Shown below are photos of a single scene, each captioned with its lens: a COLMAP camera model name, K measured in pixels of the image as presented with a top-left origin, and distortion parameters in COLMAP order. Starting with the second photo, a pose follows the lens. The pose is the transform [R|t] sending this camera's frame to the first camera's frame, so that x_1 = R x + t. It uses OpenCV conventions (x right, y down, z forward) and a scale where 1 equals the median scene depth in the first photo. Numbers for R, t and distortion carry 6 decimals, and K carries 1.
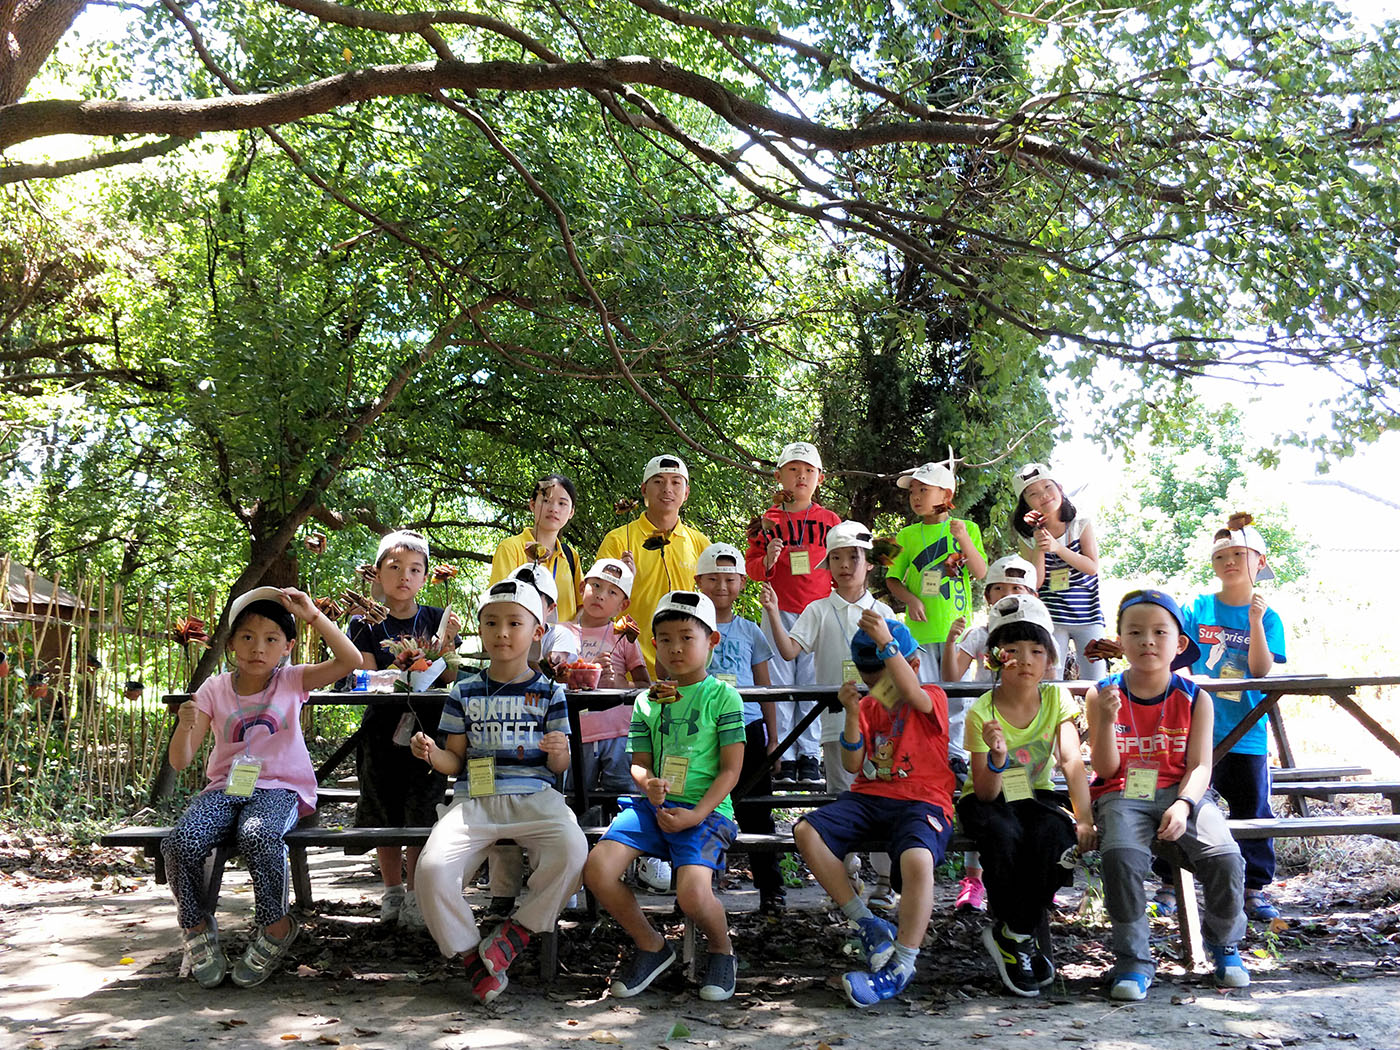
lens RADIAL K [[1593.9, 0, 701.5], [0, 1593.9, 521.5], [0, 0, 1]] dist [-0.001024, 0.000000]
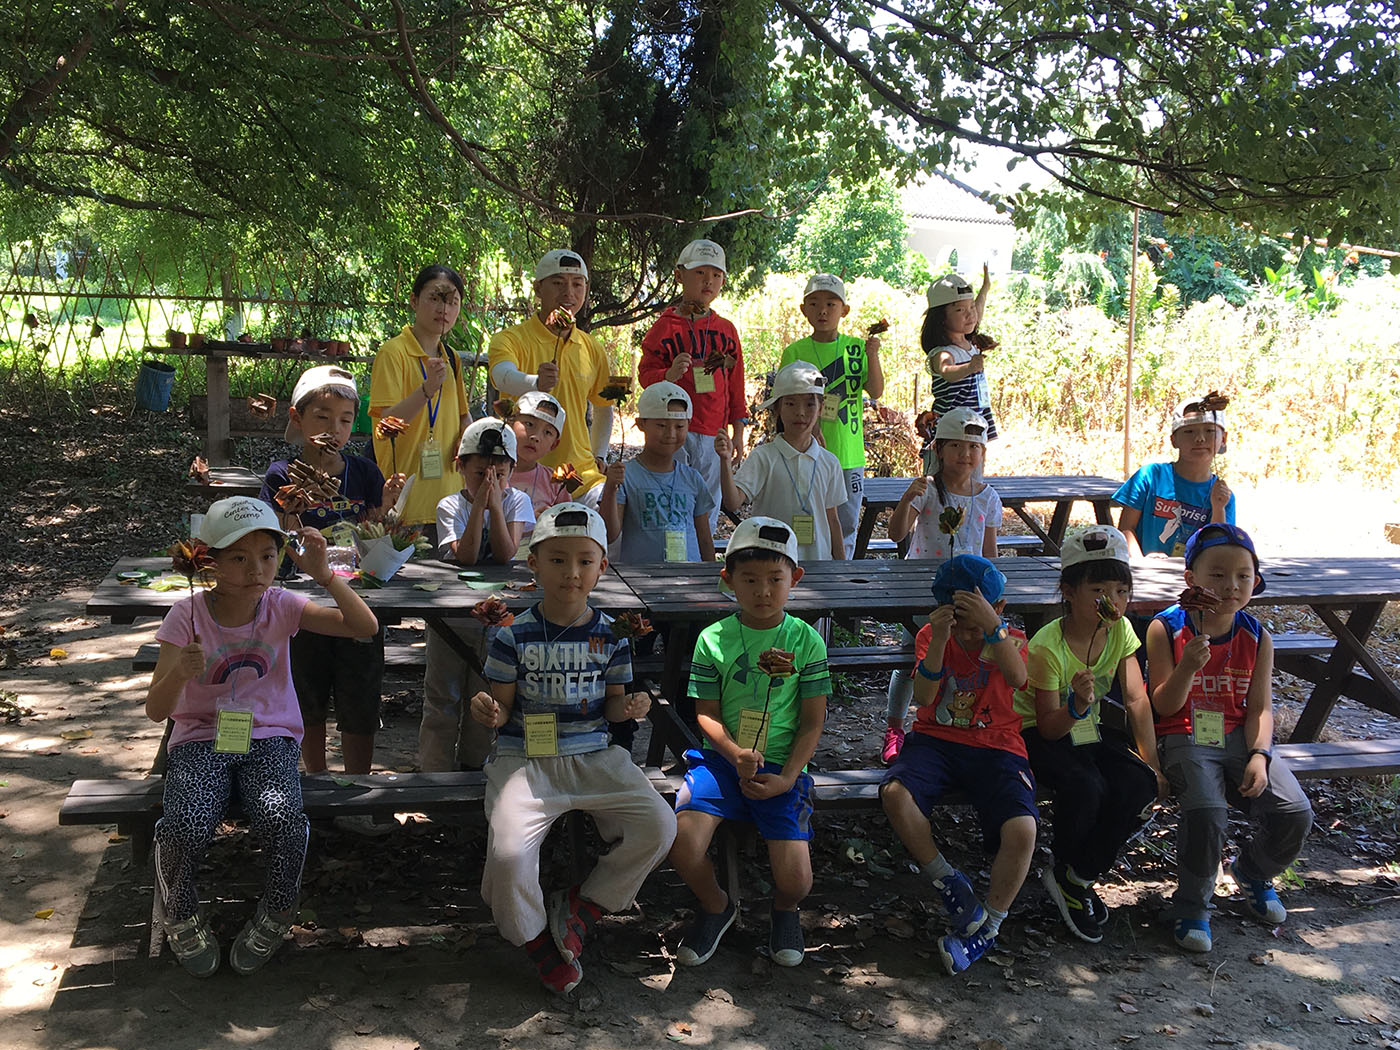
lens RADIAL K [[1528.6, 0, 696.5], [0, 1528.6, 531.1], [0, 0, 1]] dist [0.043738, 0.000000]
pose [[0.962287, 0.010125, 0.271849, -0.282153], [-0.076274, 0.969266, 0.233891, -0.147809], [-0.261126, -0.245805, 0.933484, 0.225197]]
